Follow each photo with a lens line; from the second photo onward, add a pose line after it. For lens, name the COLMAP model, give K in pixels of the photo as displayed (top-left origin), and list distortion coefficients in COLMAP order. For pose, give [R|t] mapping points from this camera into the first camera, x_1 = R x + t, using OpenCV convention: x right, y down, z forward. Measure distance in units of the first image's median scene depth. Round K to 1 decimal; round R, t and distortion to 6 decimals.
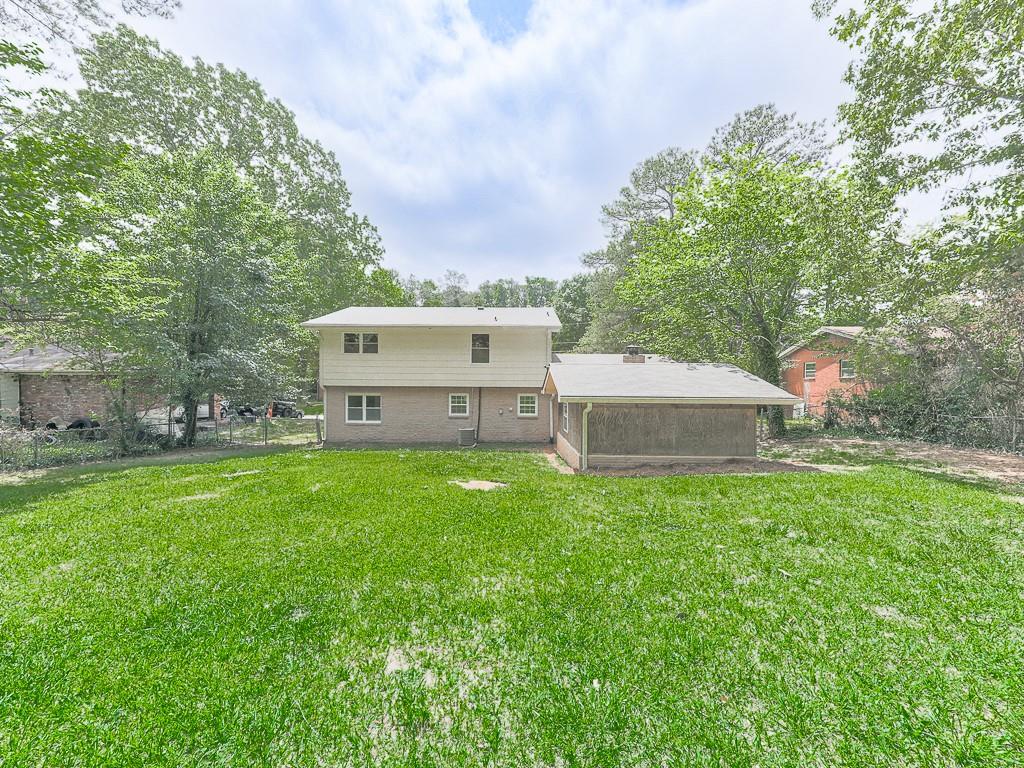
lens RADIAL K [[388.7, 0, 516.4], [0, 388.7, 389.3], [0, 0, 1]] dist [0.019718, -0.000026]
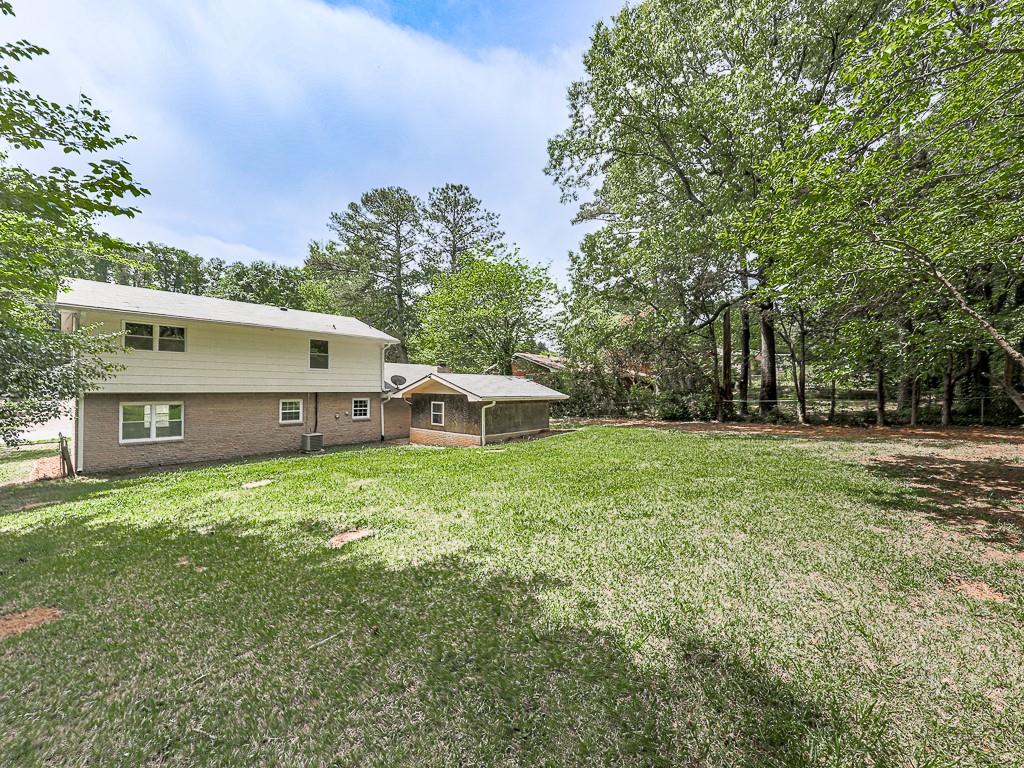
lens RADIAL K [[388.7, 0, 516.4], [0, 388.7, 389.3], [0, 0, 1]] dist [0.019718, -0.000026]
pose [[0.660878, -0.005801, 0.750471, -0.506916], [0.012537, 0.999916, -0.003311, -0.004206], [-0.750389, 0.011596, 0.660895, -0.054935]]
